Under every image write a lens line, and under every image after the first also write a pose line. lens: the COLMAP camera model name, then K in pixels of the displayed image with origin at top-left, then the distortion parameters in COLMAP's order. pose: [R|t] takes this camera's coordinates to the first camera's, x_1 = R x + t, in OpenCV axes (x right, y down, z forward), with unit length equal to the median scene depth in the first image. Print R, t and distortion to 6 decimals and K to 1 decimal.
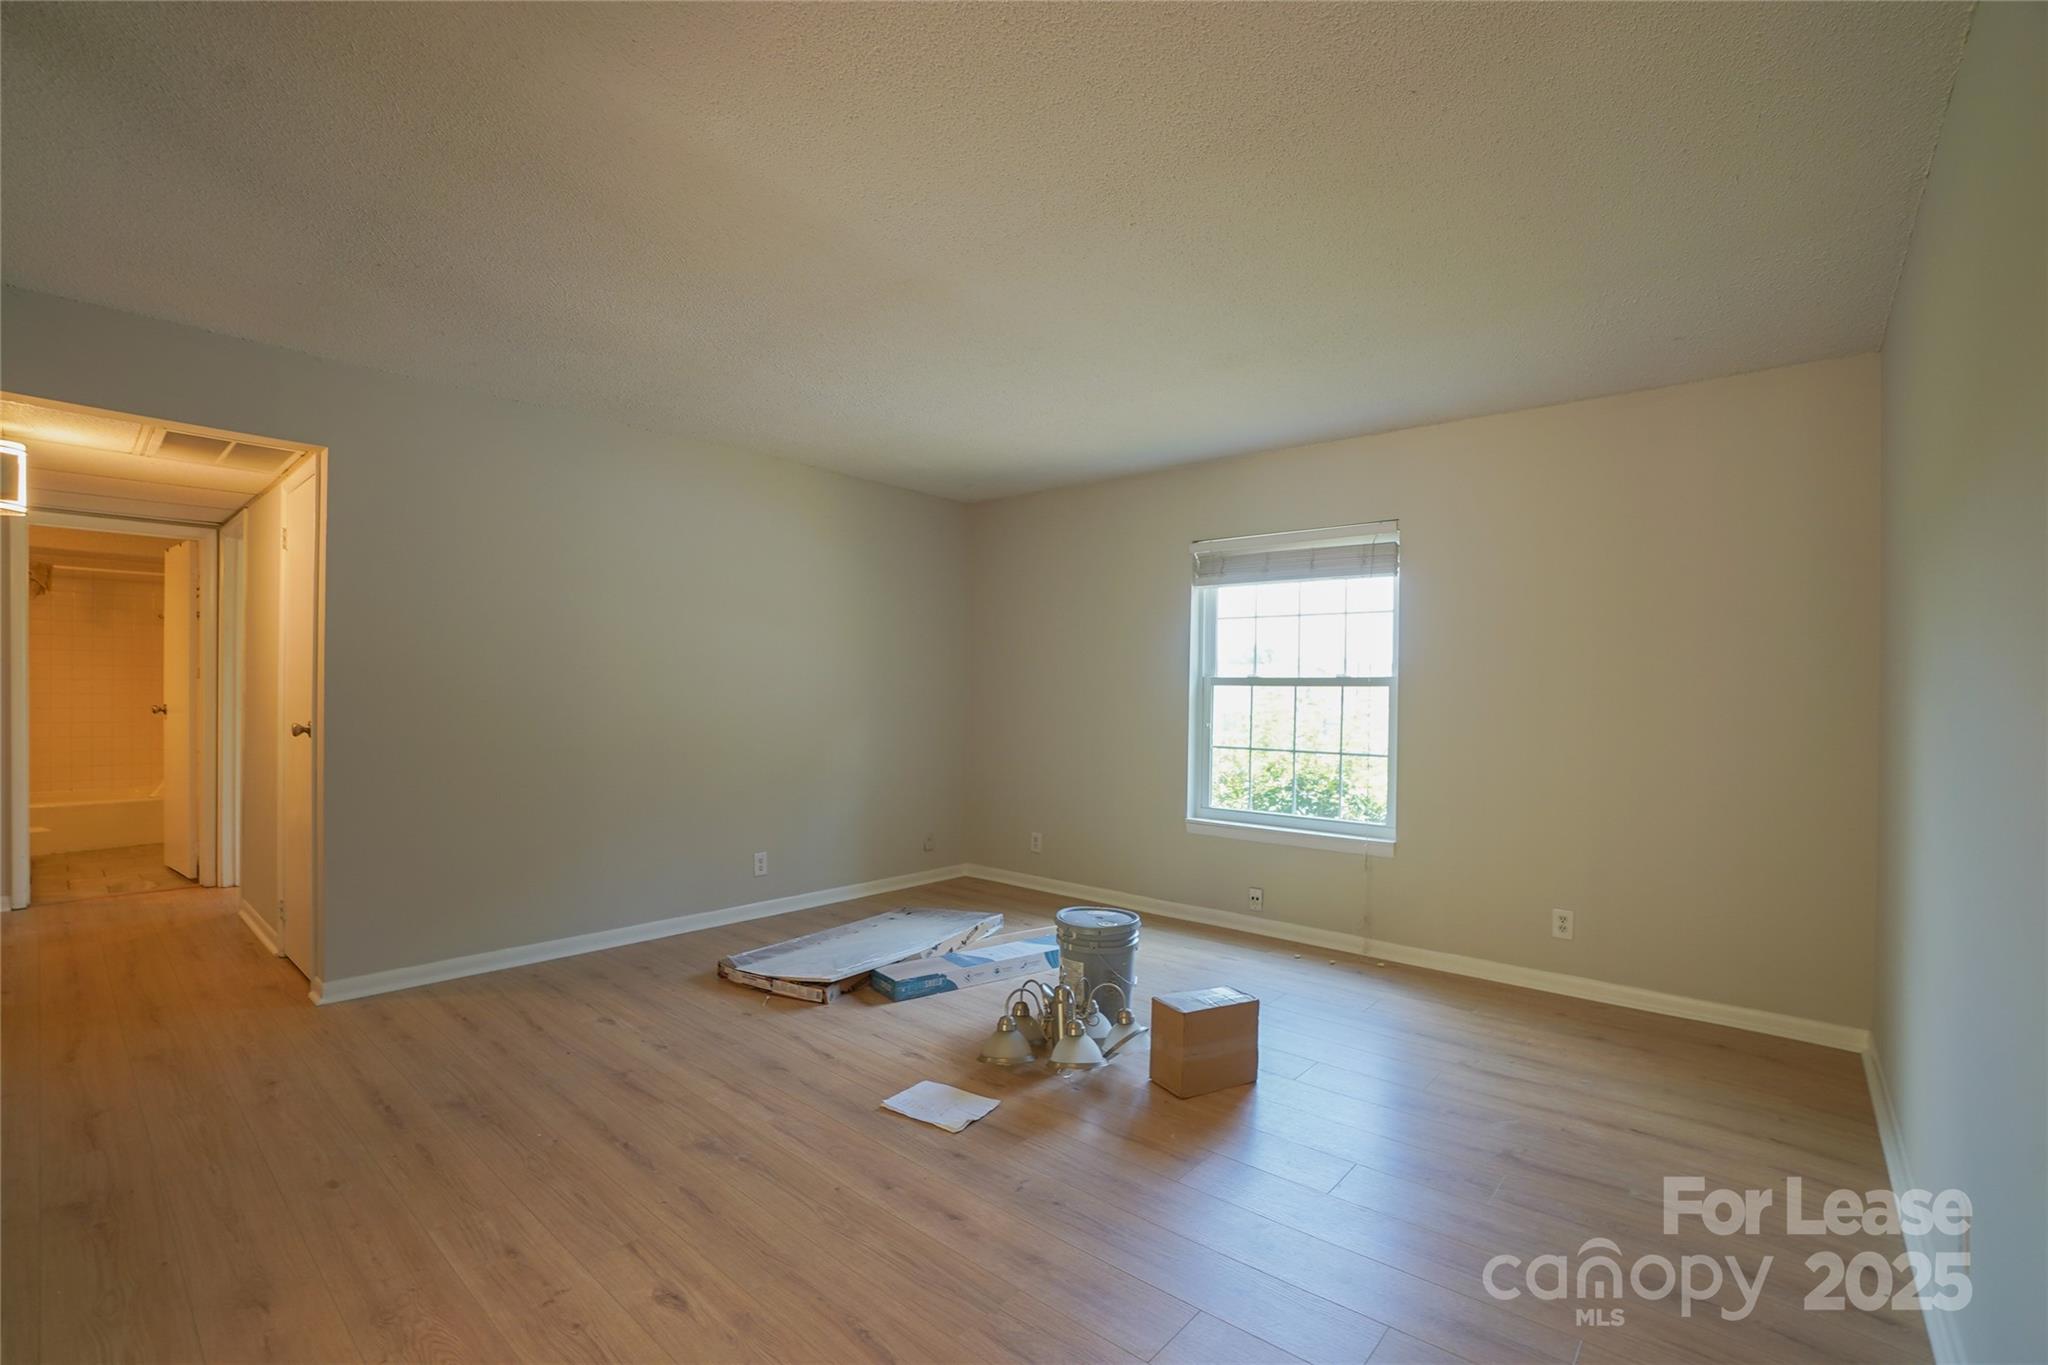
lens RADIAL K [[910.5, 0, 1005.5], [0, 910.5, 694.1], [0, 0, 1]] dist [-0.064456, 0.023357]
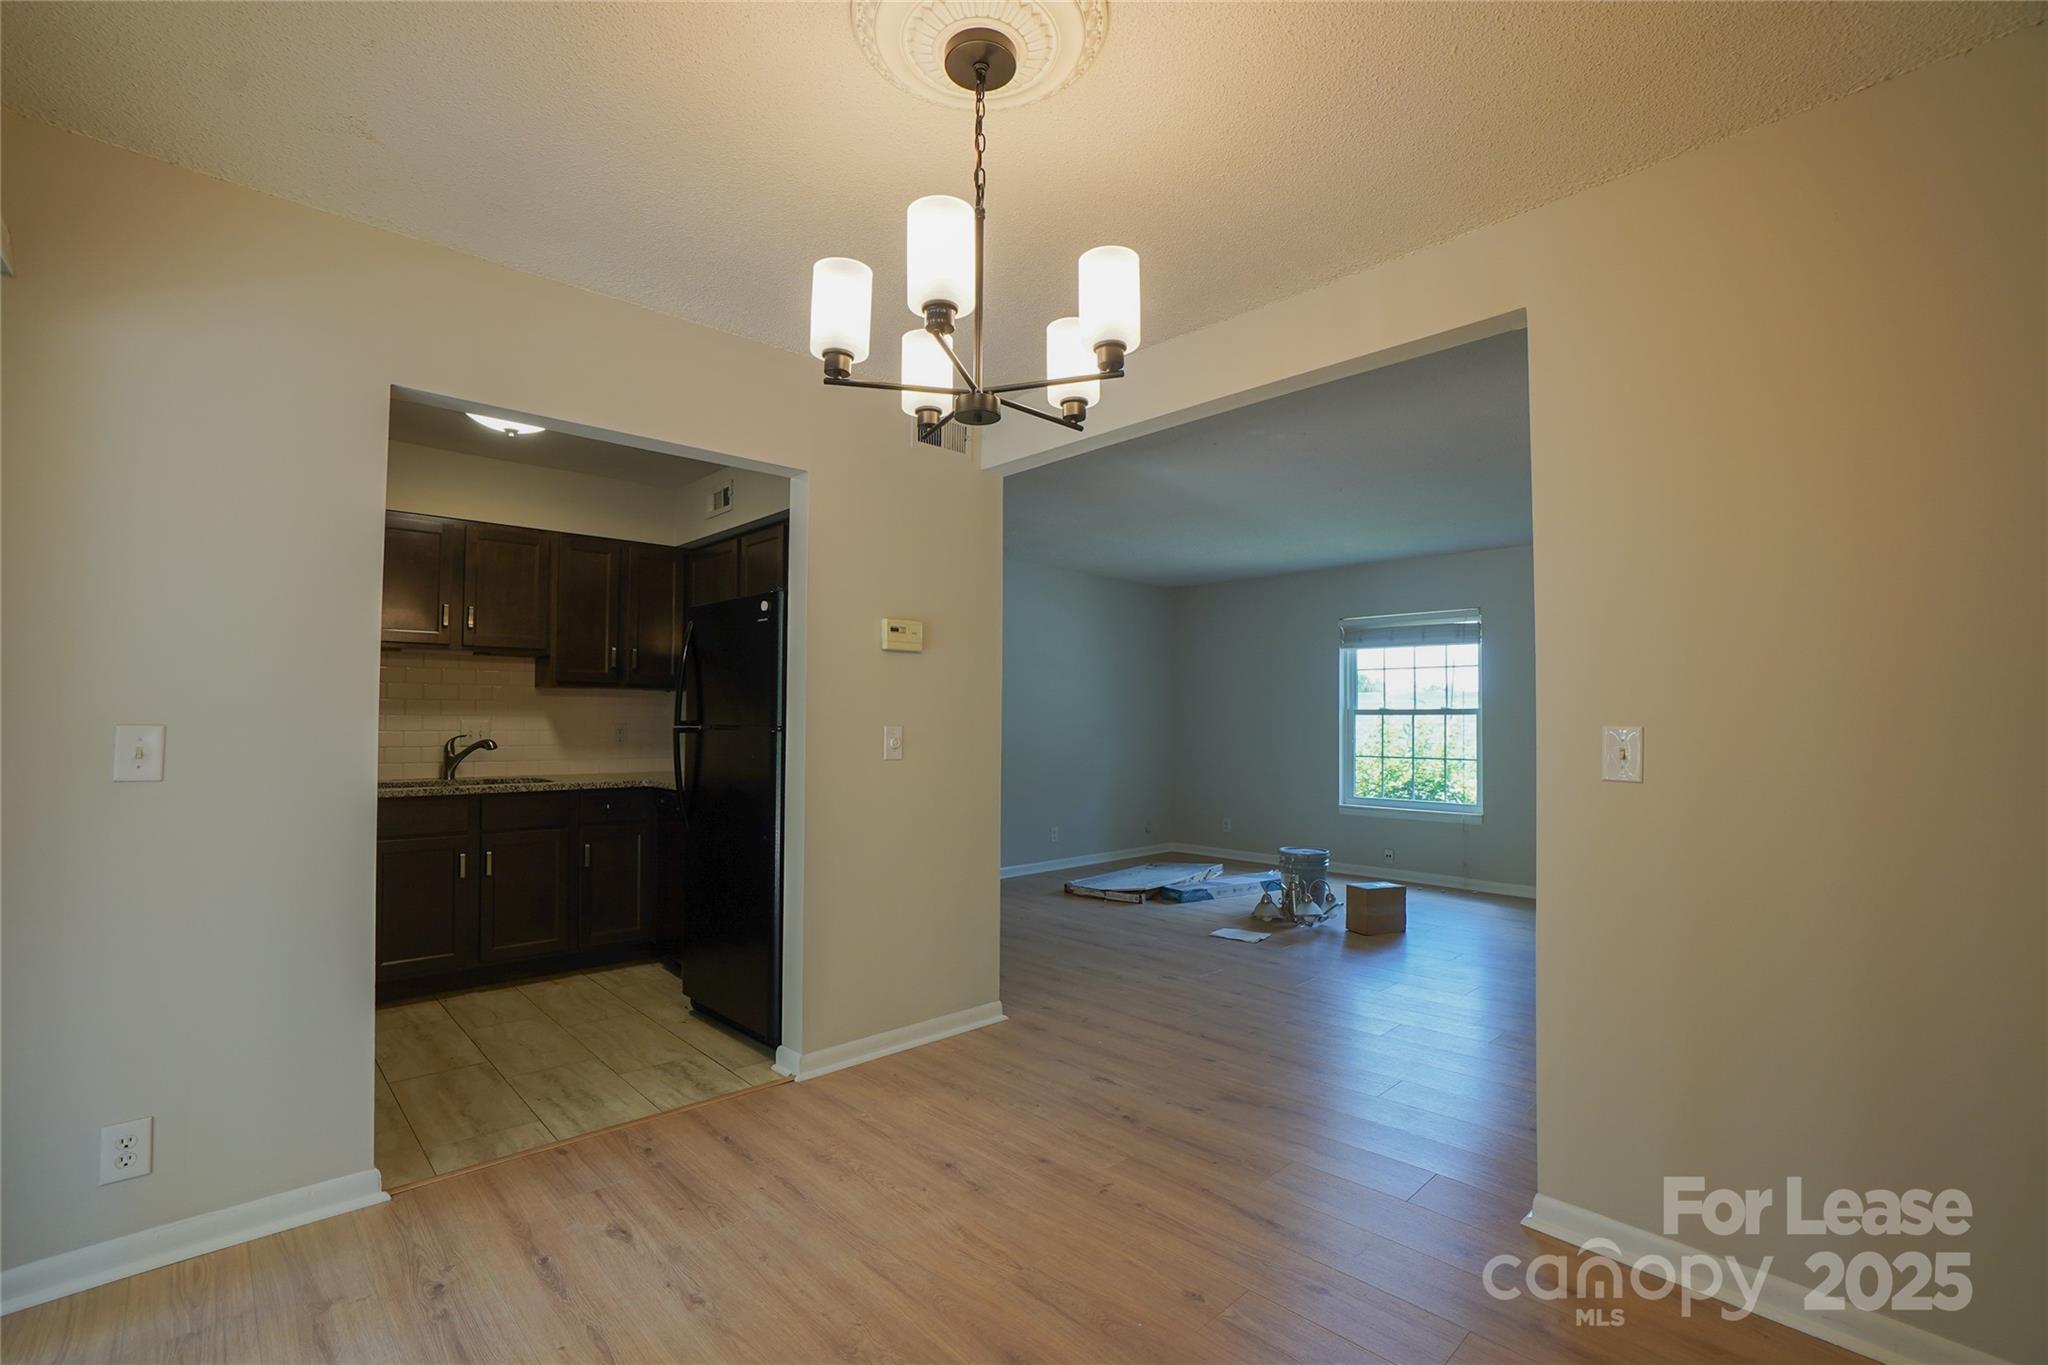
lens RADIAL K [[910.5, 0, 1005.5], [0, 910.5, 694.1], [0, 0, 1]] dist [-0.064456, 0.023357]
pose [[0.996273, -0.009153, -0.085764, -0.254305], [0.006285, 0.999414, -0.033649, 0.003130], [0.086022, 0.032984, 0.995747, -0.618935]]
